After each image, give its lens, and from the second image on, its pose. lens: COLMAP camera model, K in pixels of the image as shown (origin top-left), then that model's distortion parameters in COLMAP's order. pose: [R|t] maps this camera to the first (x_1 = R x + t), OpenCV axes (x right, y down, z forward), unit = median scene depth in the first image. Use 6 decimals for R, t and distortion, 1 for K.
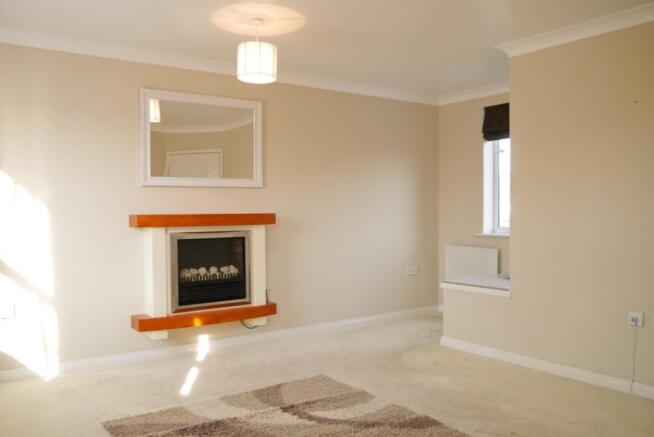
lens RADIAL K [[542.1, 0, 310.1], [0, 542.1, 212.3], [0, 0, 1]] dist [-0.057692, 0.008825]
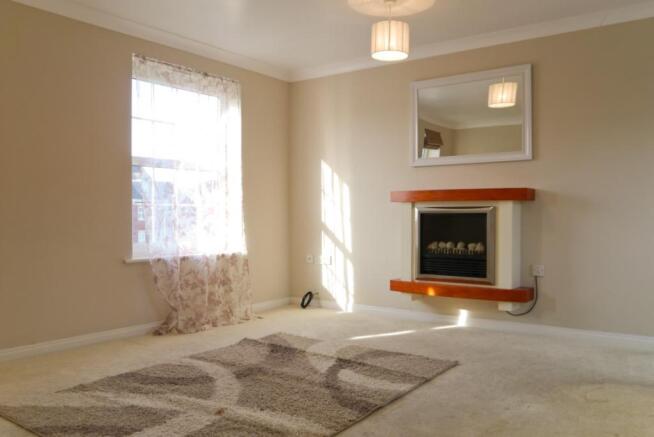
lens RADIAL K [[542.1, 0, 308.1], [0, 542.1, 212.1], [0, 0, 1]] dist [-0.057692, 0.008825]
pose [[0.315296, 0.011605, -0.948922, 0.711479], [-0.001086, 0.999929, 0.011868, 0.033553], [0.948993, -0.002711, 0.315287, 0.423541]]
